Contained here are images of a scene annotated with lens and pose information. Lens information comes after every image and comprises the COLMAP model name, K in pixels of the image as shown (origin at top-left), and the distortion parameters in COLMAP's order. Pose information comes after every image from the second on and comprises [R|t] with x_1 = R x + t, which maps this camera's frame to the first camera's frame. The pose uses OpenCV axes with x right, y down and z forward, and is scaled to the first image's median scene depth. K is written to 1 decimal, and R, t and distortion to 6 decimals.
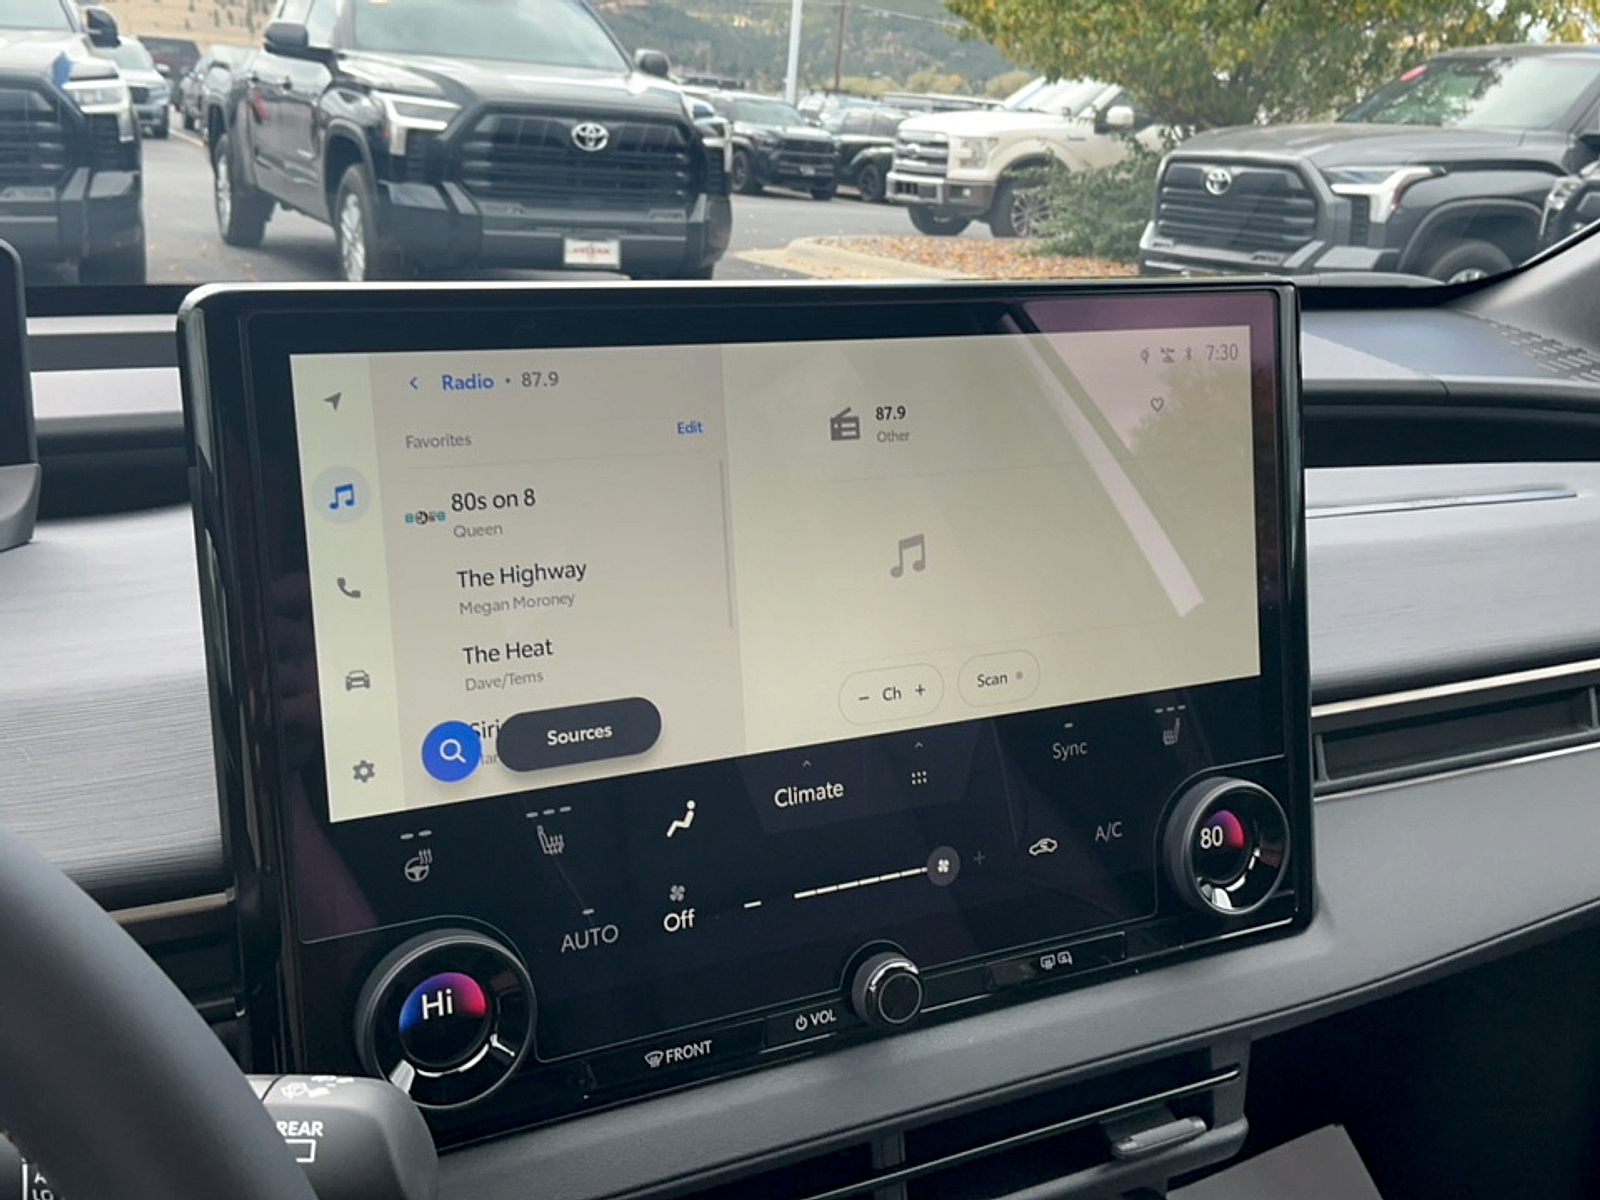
lens RADIAL K [[1698.3, 0, 801.9], [0, 1698.3, 601.6], [0, 0, 1]] dist [0.156010, -0.353415]
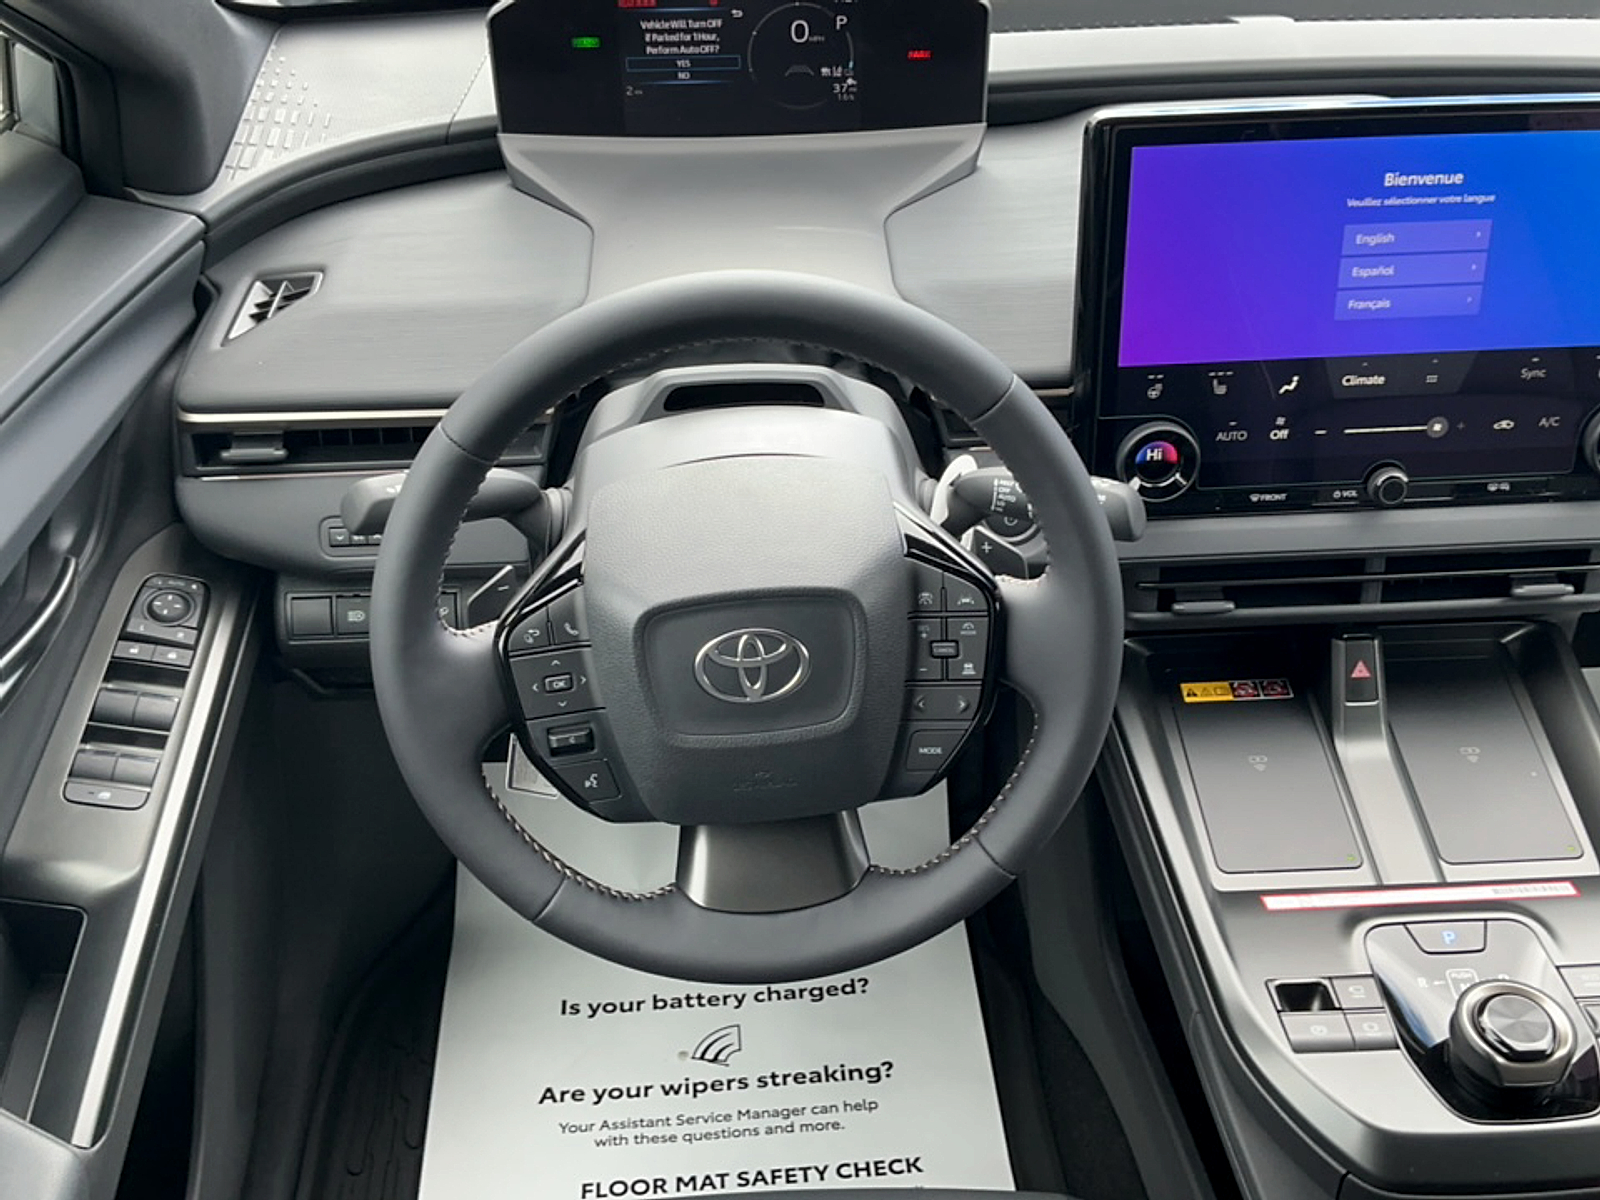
lens RADIAL K [[1698.3, 0, 801.9], [0, 1698.3, 601.6], [0, 0, 1]] dist [0.156010, -0.353415]
pose [[0.904964, 0.207890, -0.371244, 0.209327], [-0.073198, 0.935570, 0.345472, -0.283576], [0.419144, -0.285466, 0.861874, -1.021908]]
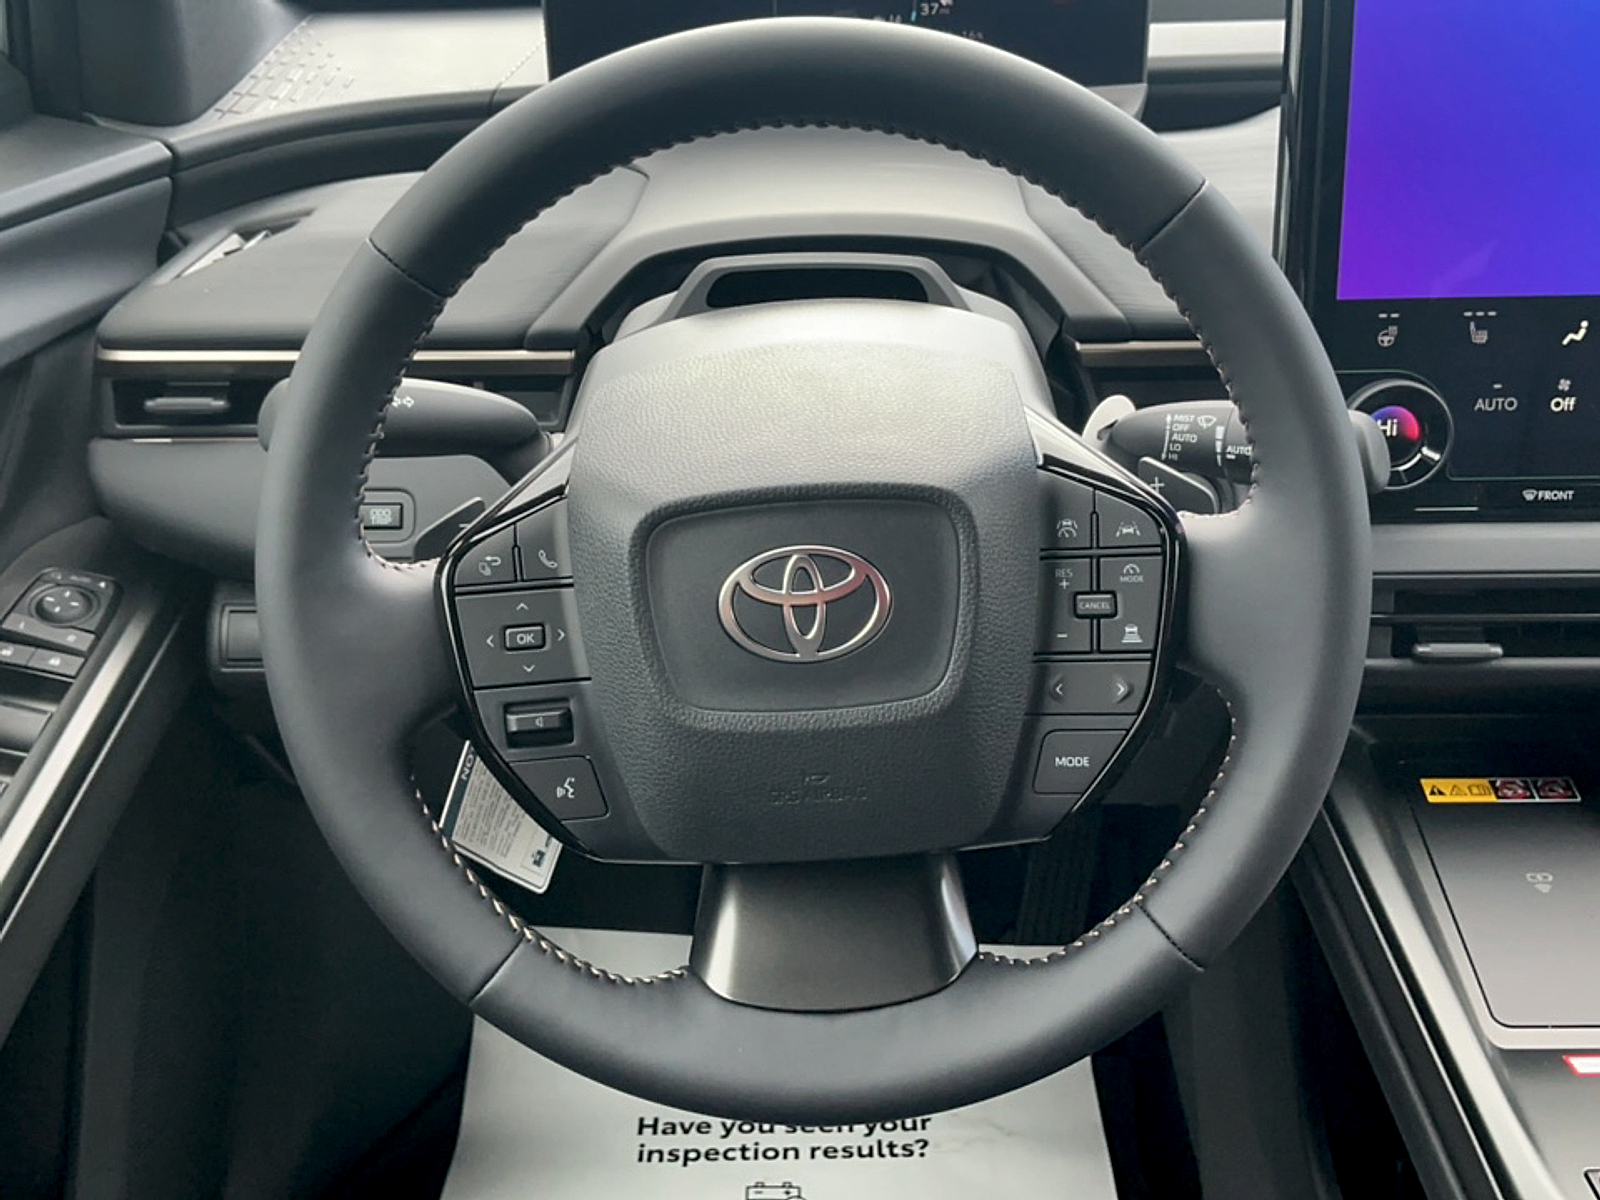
lens RADIAL K [[1698.3, 0, 801.9], [0, 1698.3, 601.6], [0, 0, 1]] dist [0.156010, -0.353415]
pose [[0.866400, 0.159339, -0.473247, 0.088656], [-0.083118, 0.980520, 0.177965, 0.144160], [0.492385, -0.114853, 0.862766, -0.597143]]
